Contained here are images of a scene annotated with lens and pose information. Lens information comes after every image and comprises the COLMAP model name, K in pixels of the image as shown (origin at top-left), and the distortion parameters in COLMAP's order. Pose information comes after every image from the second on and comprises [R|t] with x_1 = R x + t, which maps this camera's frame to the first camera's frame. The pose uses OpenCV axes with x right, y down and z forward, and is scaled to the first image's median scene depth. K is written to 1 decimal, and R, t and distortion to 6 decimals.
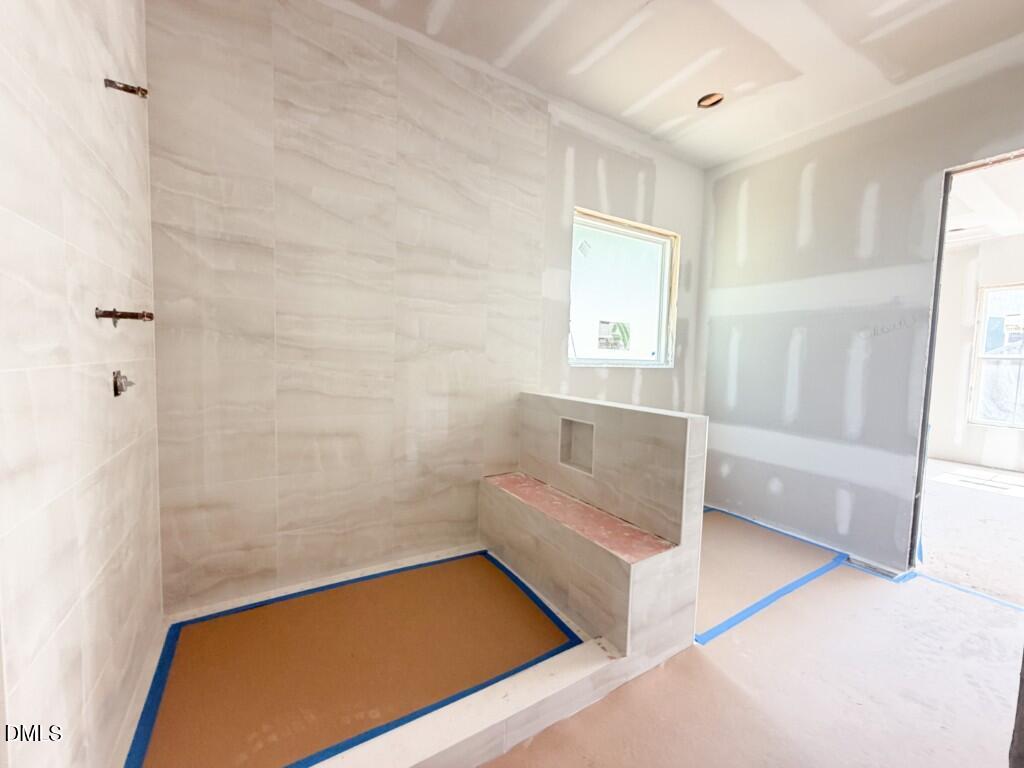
lens RADIAL K [[408.9, 0, 509.7], [0, 408.9, 383.7], [0, 0, 1]] dist [-0.000496, 0.000365]
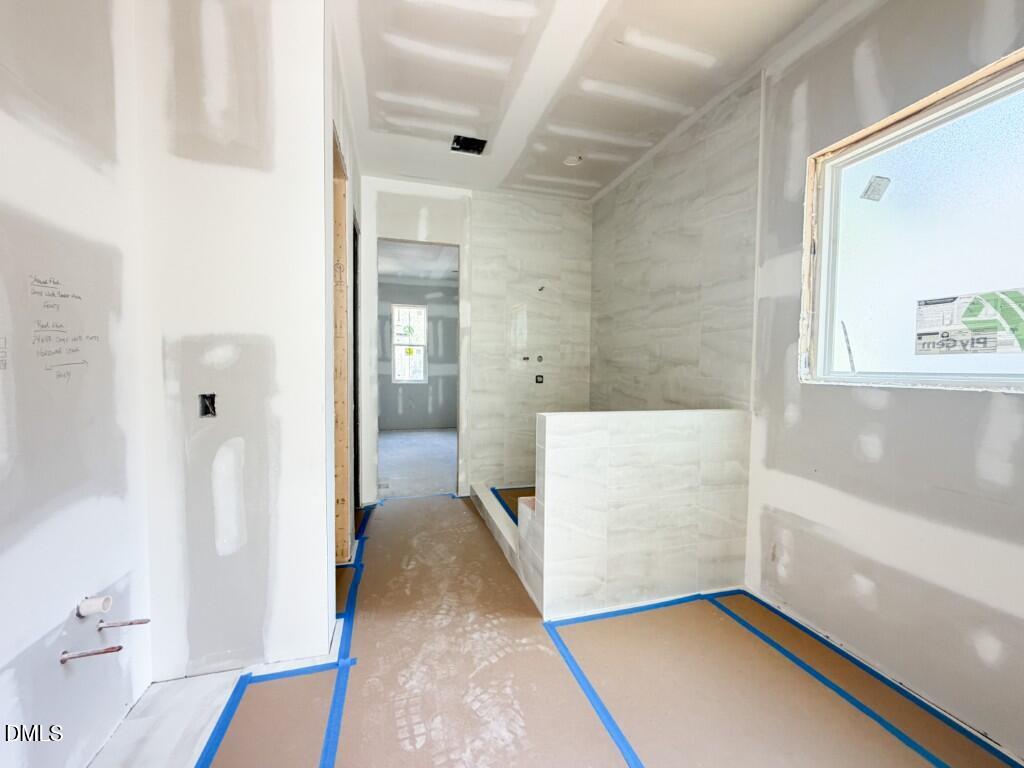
lens RADIAL K [[412.5, 0, 514.5], [0, 412.5, 383.7], [0, 0, 1]] dist [0.000496, 0.000193]
pose [[-0.262119, 0.013015, -0.964948, 1.127444], [-0.080500, 0.996129, 0.035303, -0.032064], [0.961672, 0.086931, -0.260057, 0.834040]]
